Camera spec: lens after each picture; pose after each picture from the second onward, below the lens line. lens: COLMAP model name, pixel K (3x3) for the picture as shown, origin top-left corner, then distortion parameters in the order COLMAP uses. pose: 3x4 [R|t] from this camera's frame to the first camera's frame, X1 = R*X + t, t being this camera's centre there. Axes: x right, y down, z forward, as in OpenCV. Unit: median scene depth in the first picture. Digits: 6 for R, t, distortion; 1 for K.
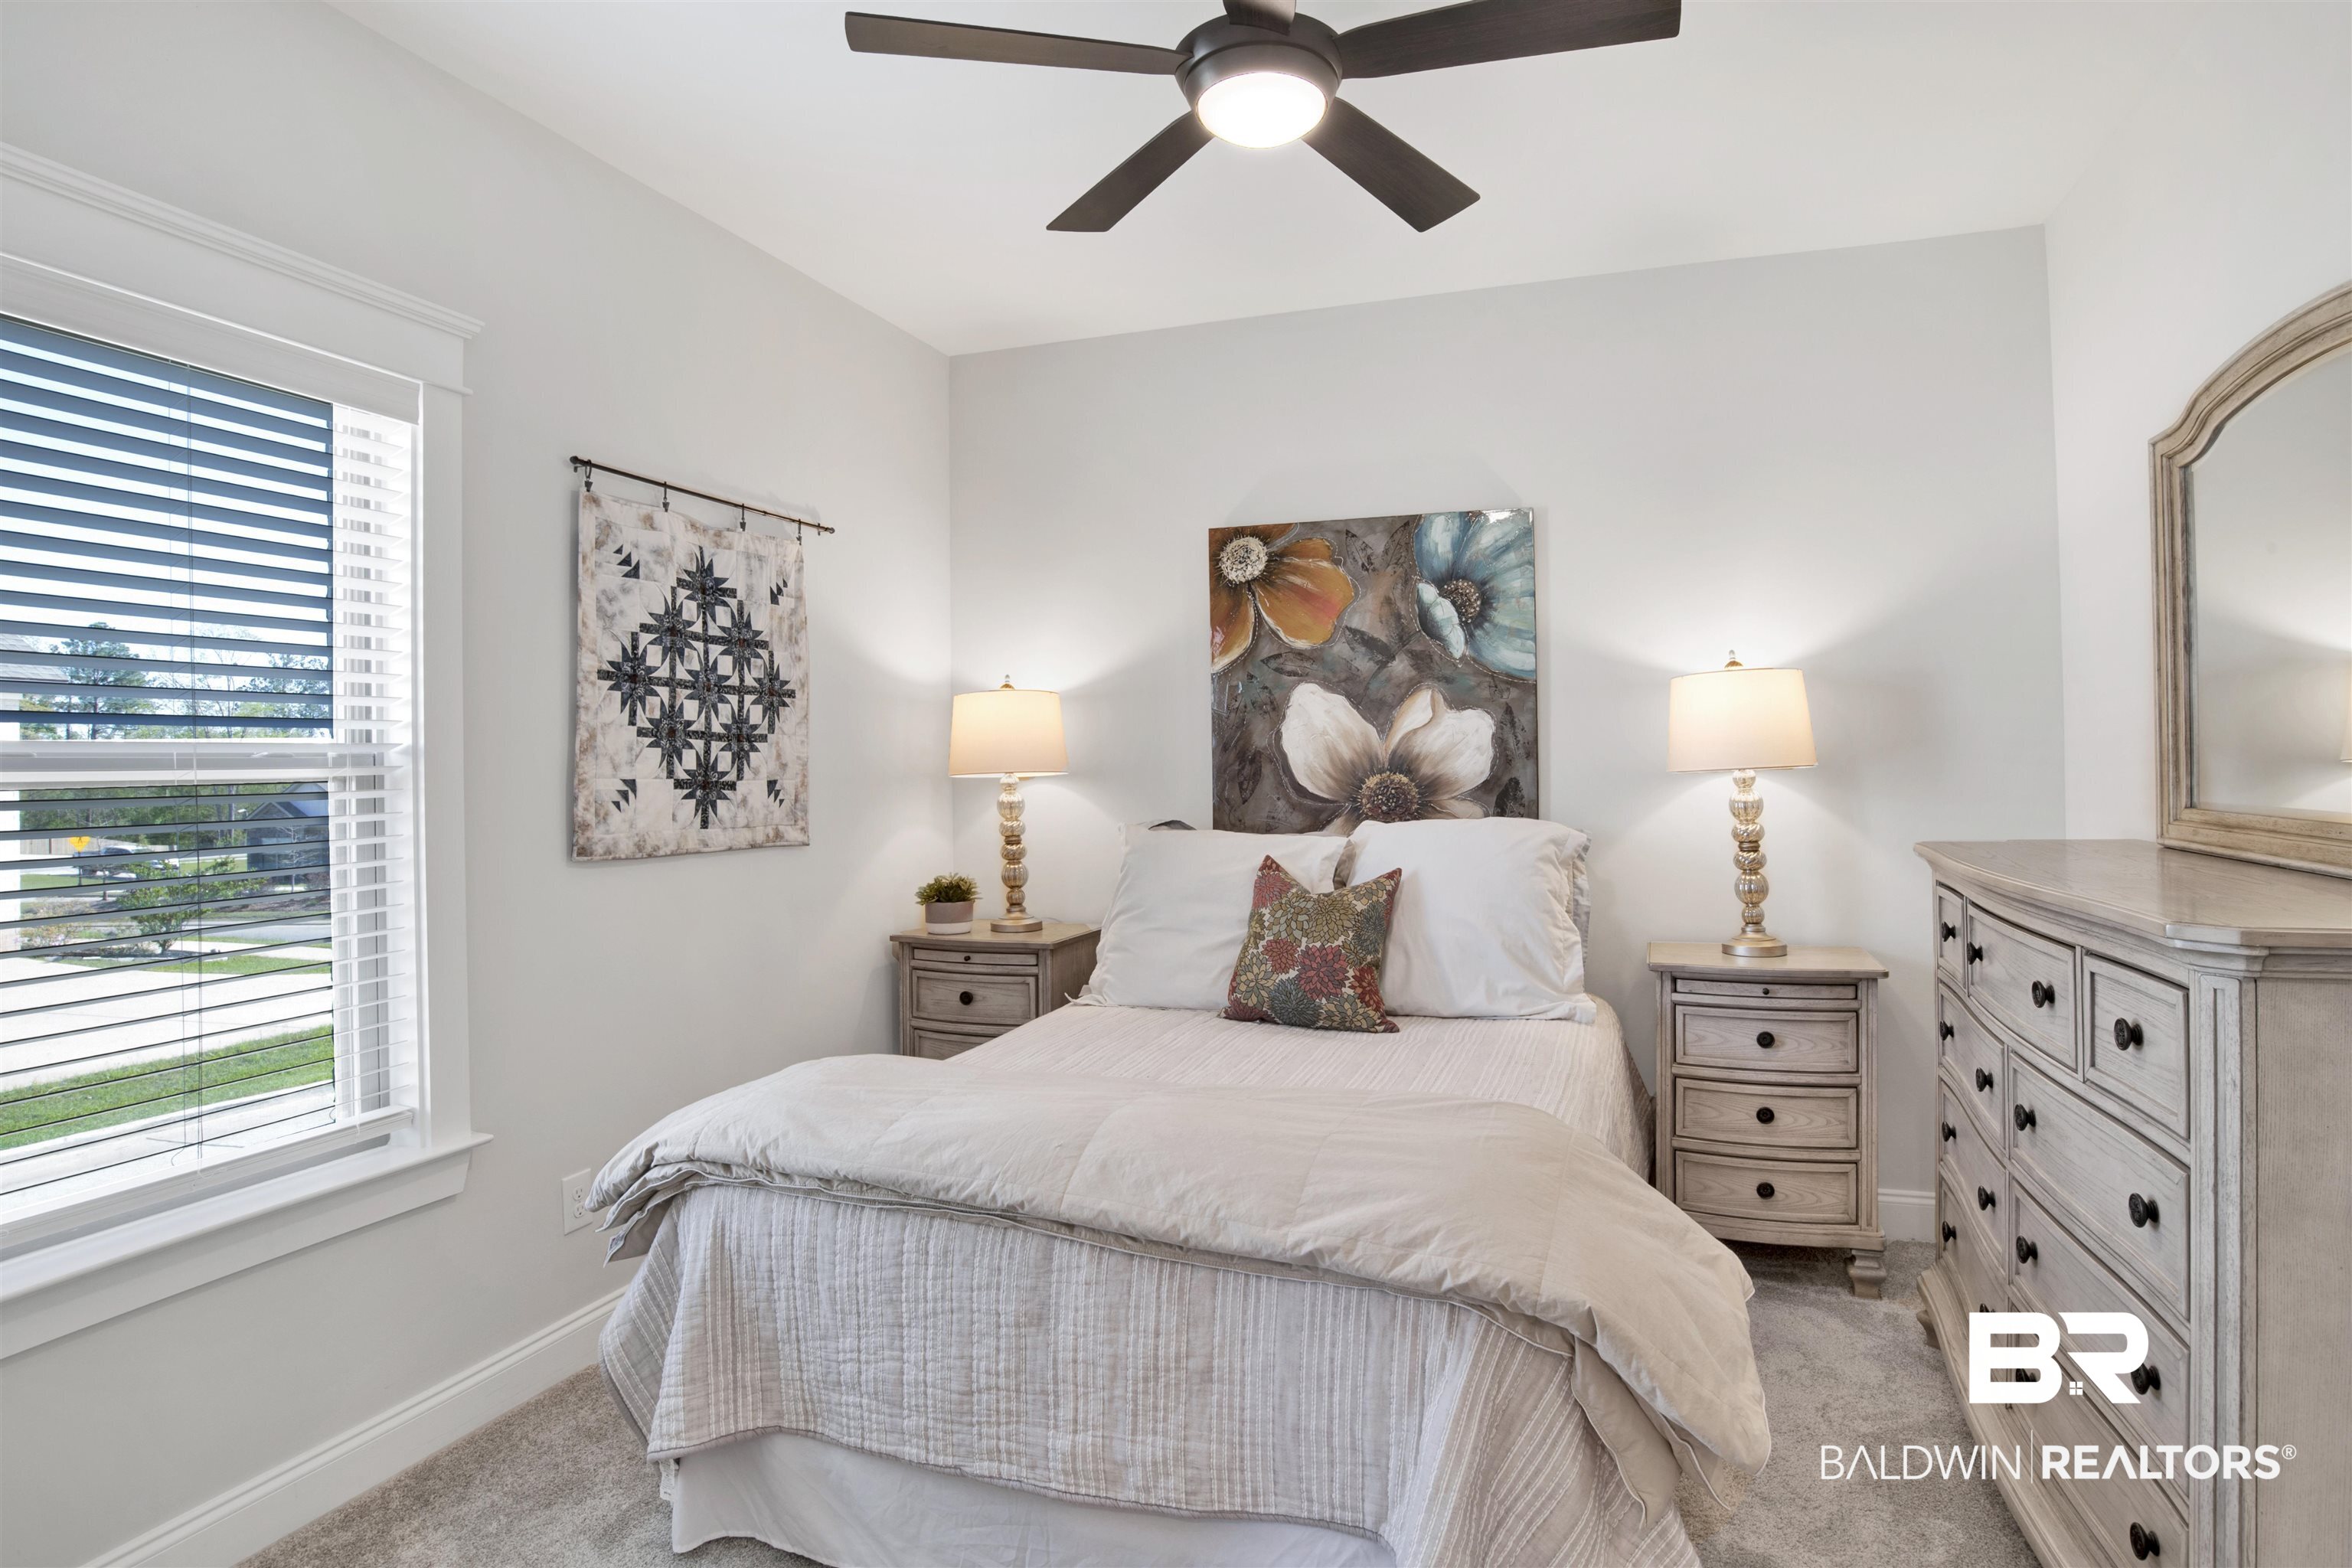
lens RADIAL K [[1225.4, 0, 1190.7], [0, 1225.4, 770.5], [0, 0, 1]] dist [-0.072442, 0.025693]
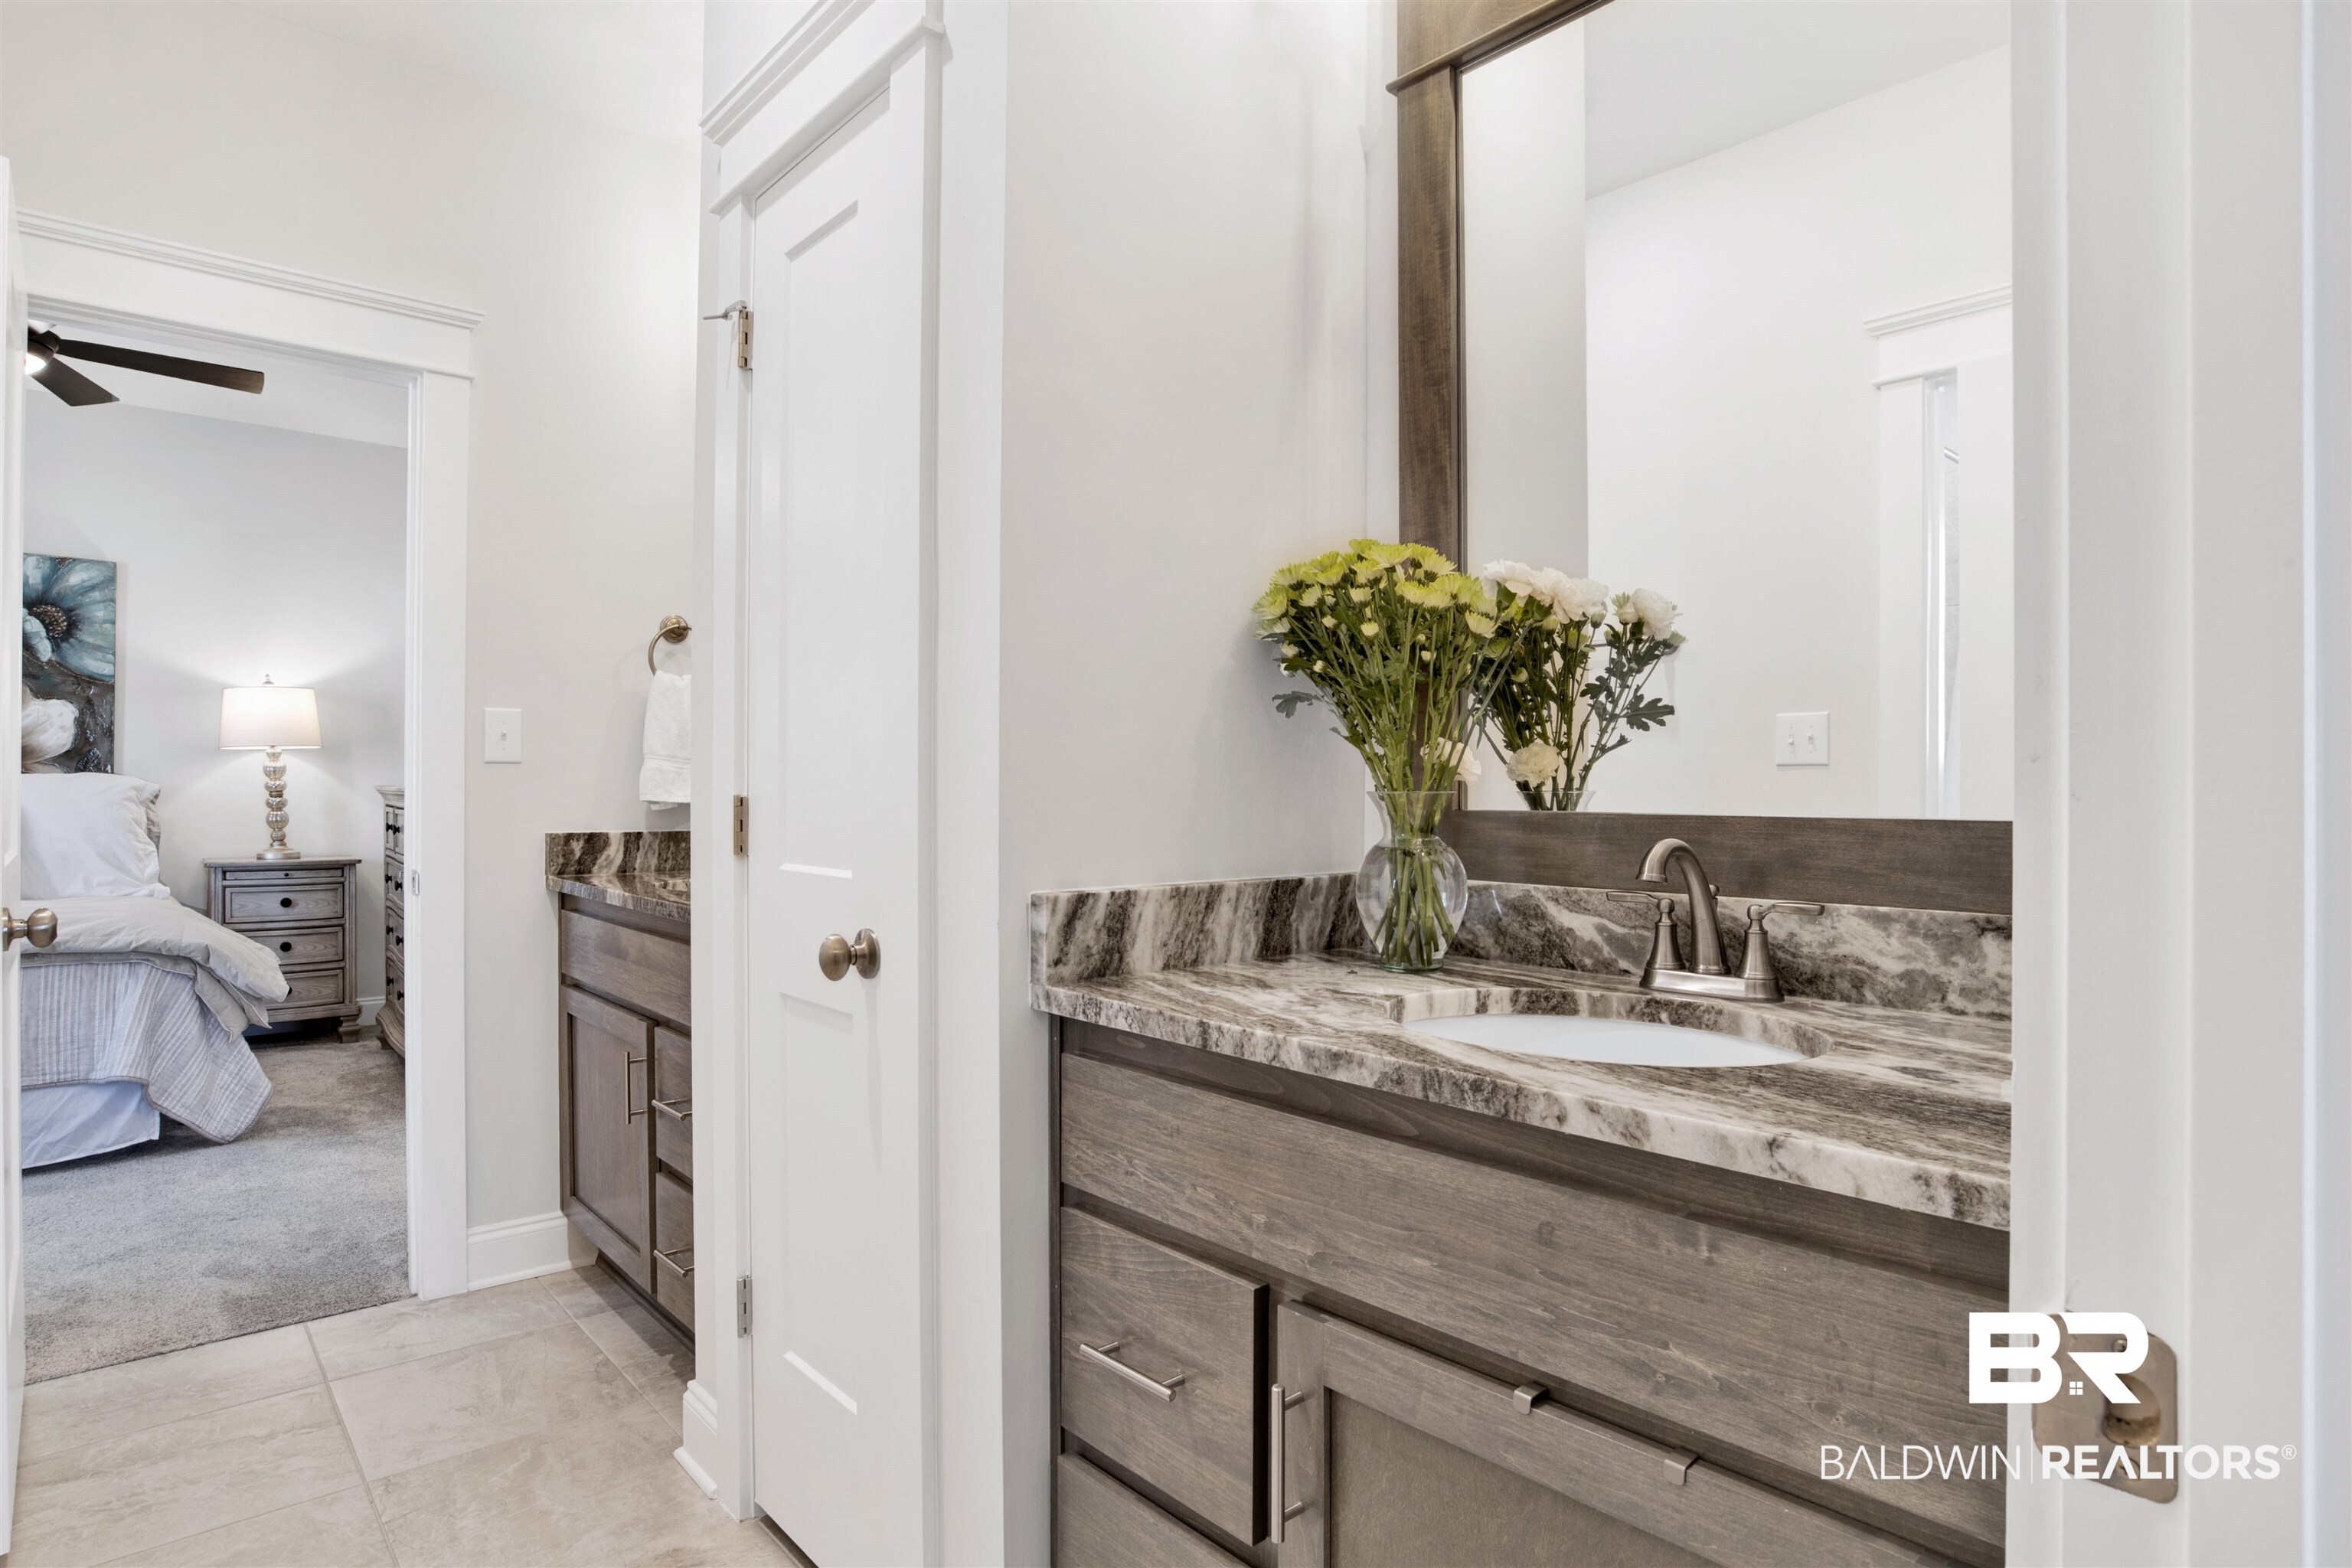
lens RADIAL K [[1225.4, 0, 1190.7], [0, 1225.4, 770.5], [0, 0, 1]] dist [-0.072442, 0.025693]
pose [[0.458937, 0.023616, 0.888155, -0.416285], [-0.006790, 0.999711, -0.023074, 0.061778], [-0.888443, 0.004559, 0.458965, -0.885170]]
